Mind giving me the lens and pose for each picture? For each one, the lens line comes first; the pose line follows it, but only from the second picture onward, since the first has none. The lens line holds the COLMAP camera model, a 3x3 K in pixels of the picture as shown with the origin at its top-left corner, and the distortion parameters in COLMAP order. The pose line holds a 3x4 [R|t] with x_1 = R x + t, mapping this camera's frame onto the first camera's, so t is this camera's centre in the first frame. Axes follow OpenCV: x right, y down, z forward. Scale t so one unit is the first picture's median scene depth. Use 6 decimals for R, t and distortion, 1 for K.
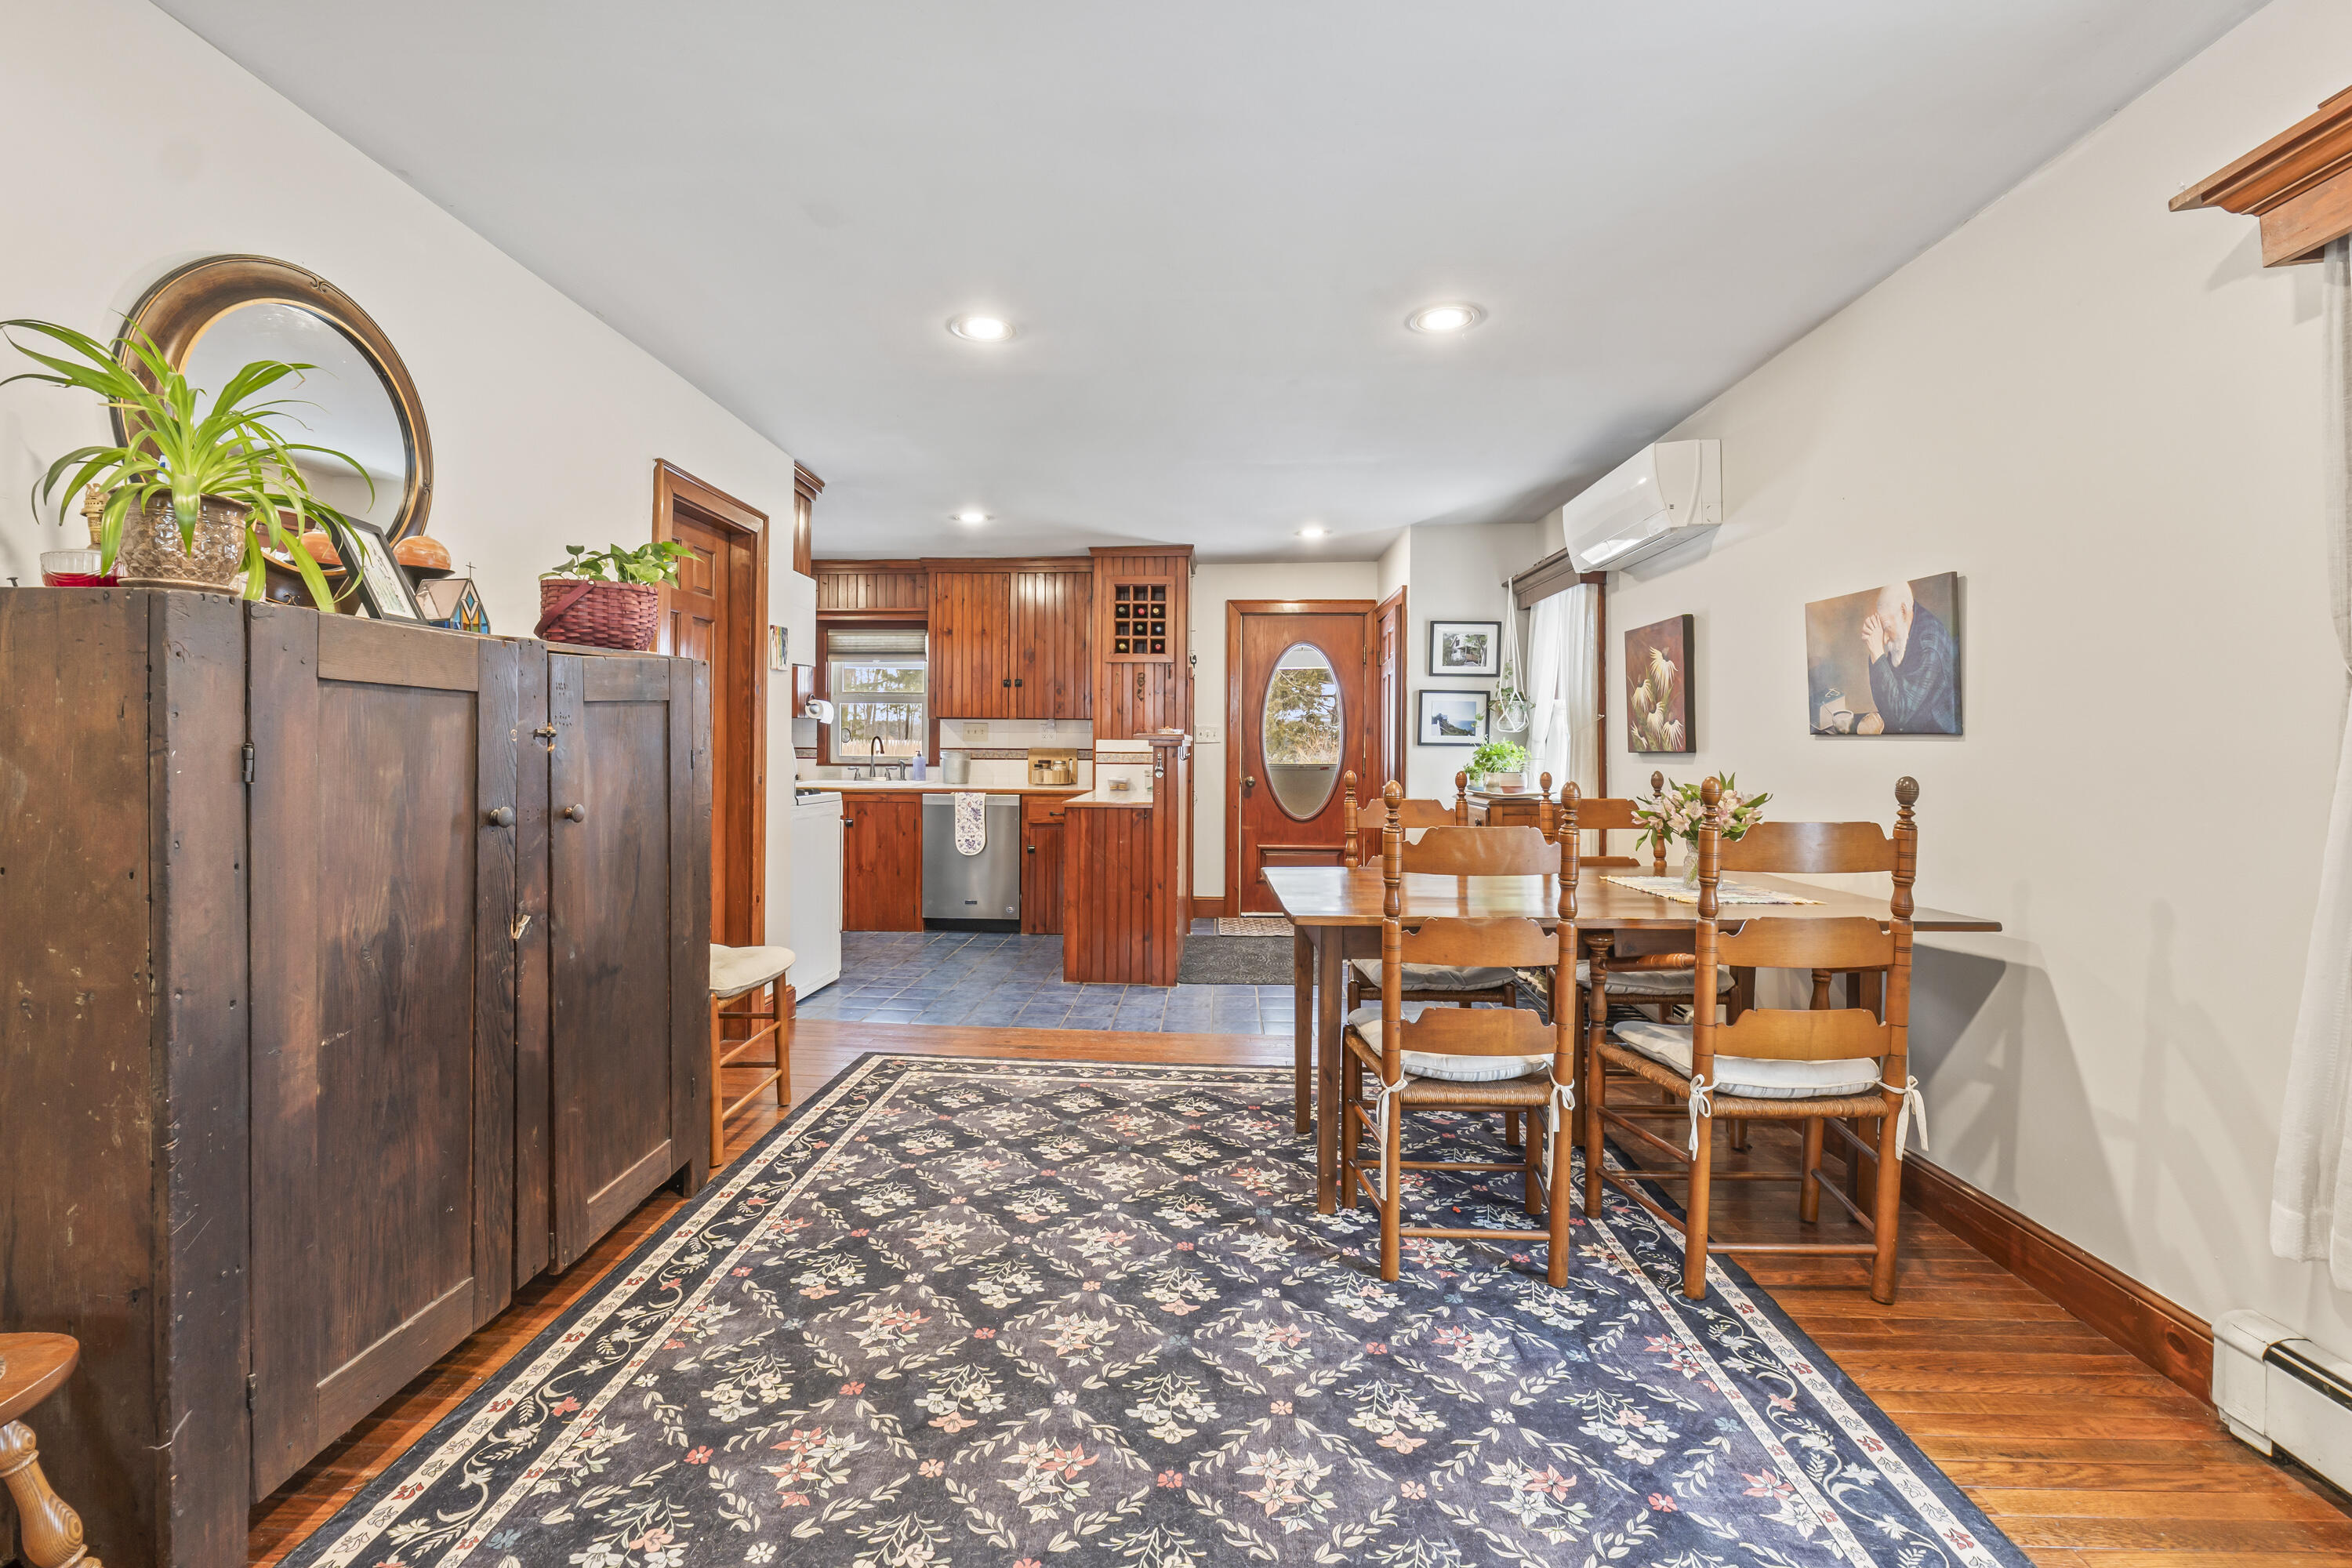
lens RADIAL K [[1044.1, 0, 1172.3], [0, 1044.1, 736.2], [0, 0, 1]] dist [-0.013177, -0.000088]
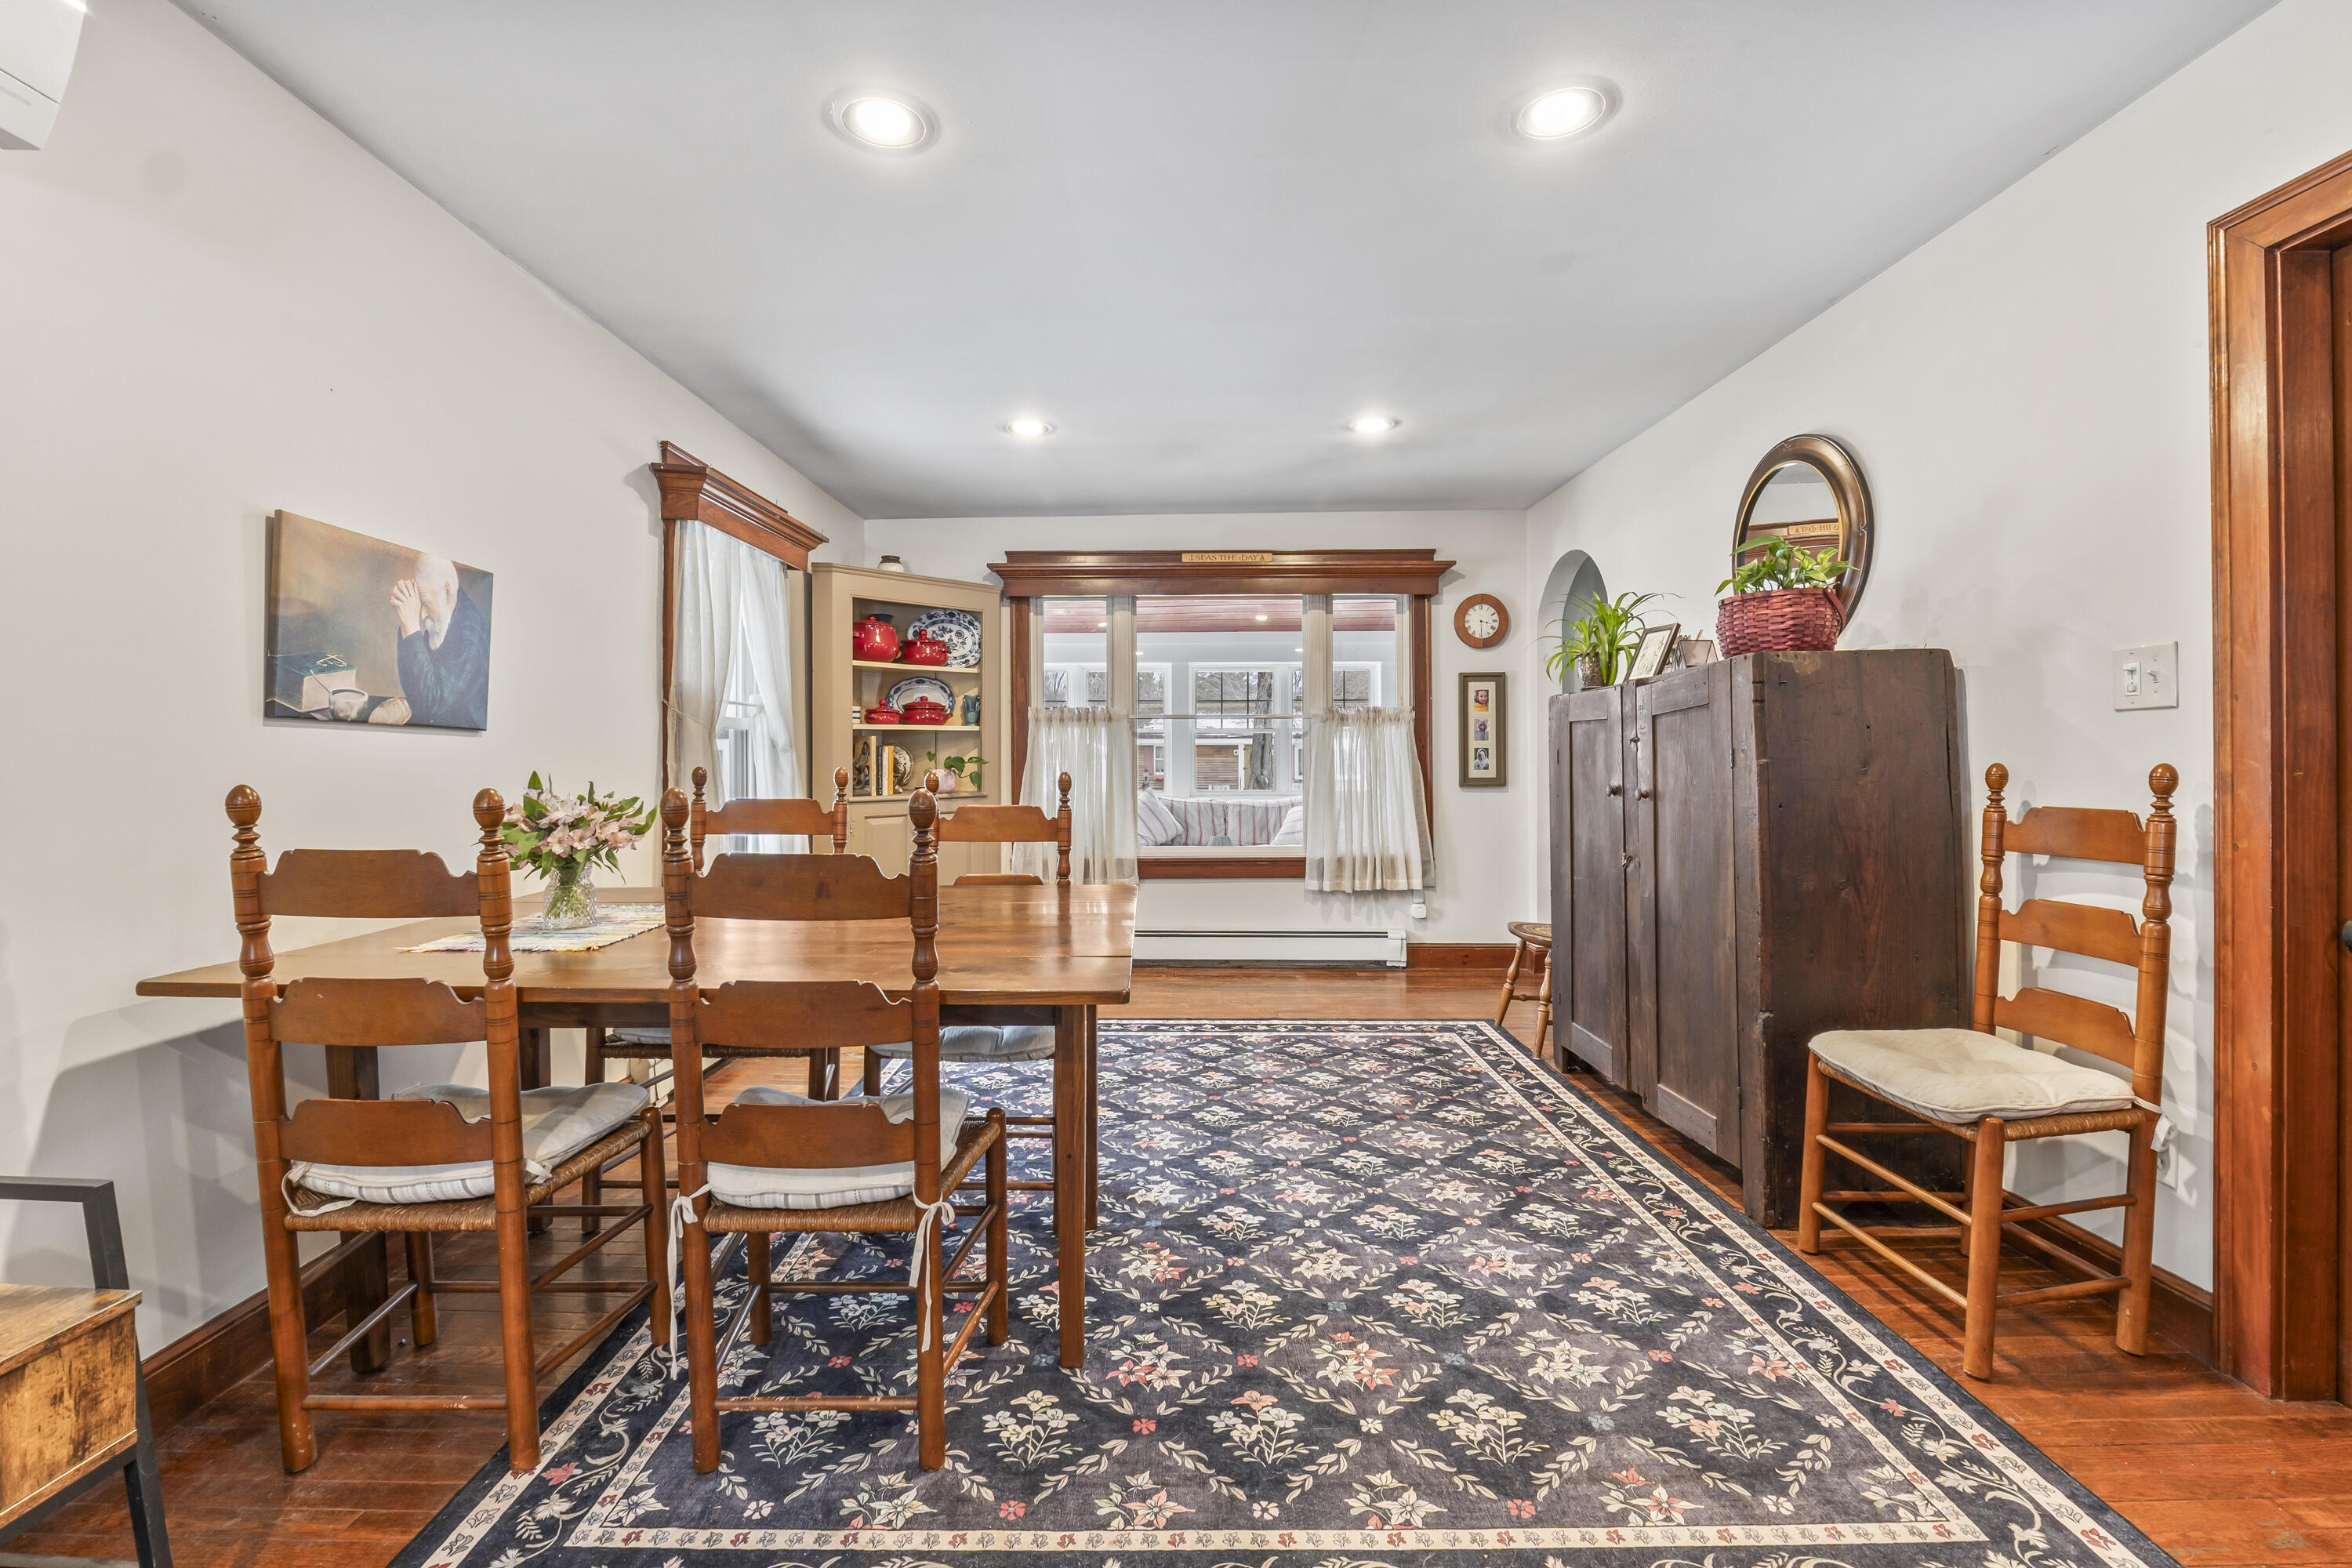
lens RADIAL K [[991.2, 0, 1165.3], [0, 991.2, 762.1], [0, 0, 1]] dist [-0.010385, 0.000087]
pose [[-0.999282, -0.004050, -0.037658, 0.108341], [-0.003693, 0.999948, -0.009557, 0.033528], [0.037695, -0.009411, -0.999245, 1.843900]]
